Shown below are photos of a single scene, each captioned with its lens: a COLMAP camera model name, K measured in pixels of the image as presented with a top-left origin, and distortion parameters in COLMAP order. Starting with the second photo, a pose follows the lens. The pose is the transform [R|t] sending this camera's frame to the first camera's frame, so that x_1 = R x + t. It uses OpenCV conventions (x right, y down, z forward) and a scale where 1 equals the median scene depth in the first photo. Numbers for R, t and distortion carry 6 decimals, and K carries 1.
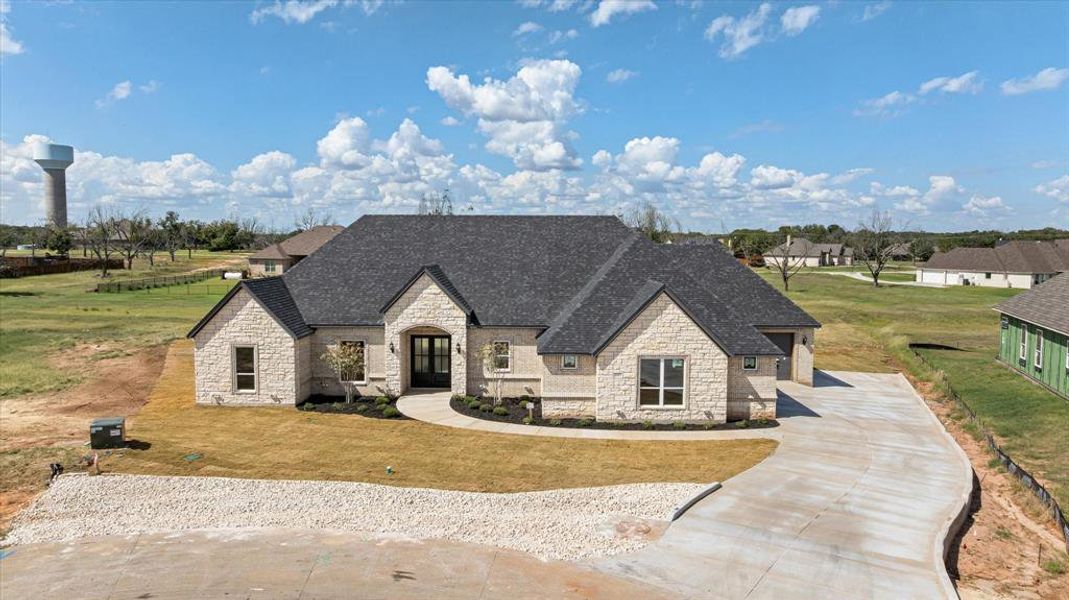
lens RADIAL K [[799.6, 0, 538.4], [0, 799.6, 305.9], [0, 0, 1]] dist [0.001948, -0.005172]
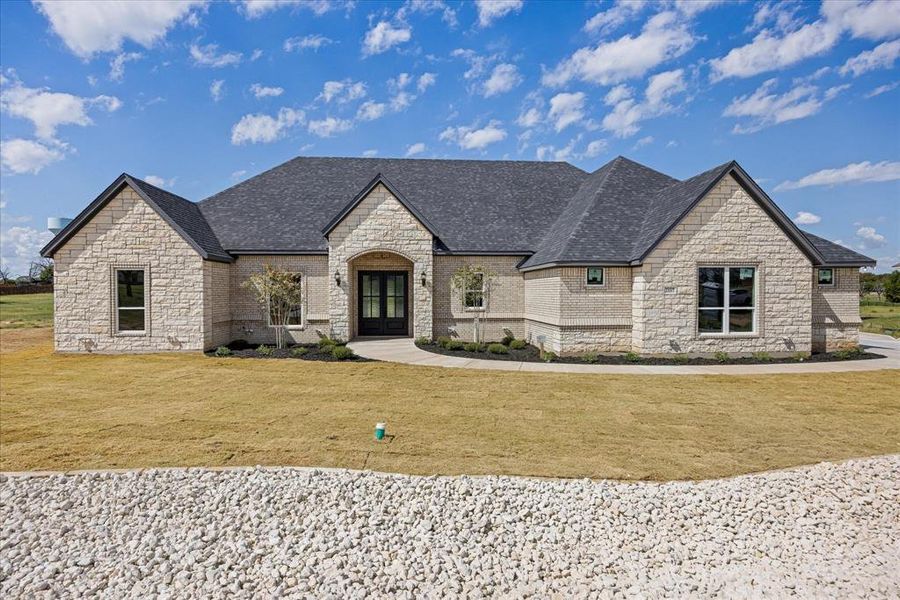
lens RADIAL K [[499.3, 0, 448.1], [0, 499.3, 300.1], [0, 0, 1]] dist [0.001004, -0.002564]
pose [[0.995312, -0.010713, 0.096125, -0.130107], [0.017298, 0.997539, -0.067941, 0.113608], [-0.095160, 0.069285, 0.993048, 0.537151]]
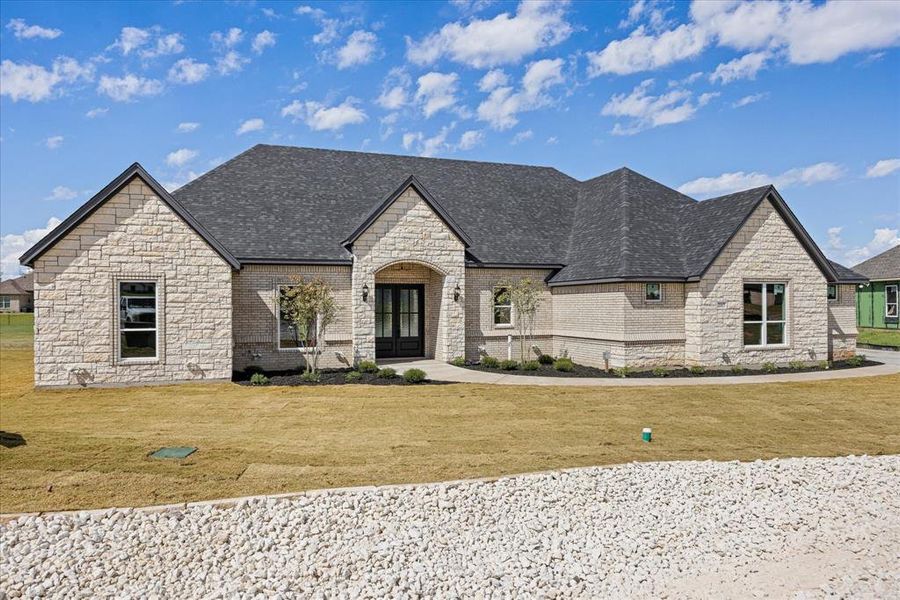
lens RADIAL K [[609.0, 0, 456.8], [0, 609.0, 299.6], [0, 0, 1]] dist [-0.001158, 0.003547]
pose [[0.935716, -0.008818, 0.352644, -0.308511], [0.042632, 0.995187, -0.088234, 0.112506], [-0.350168, 0.097596, 0.931589, 0.517682]]
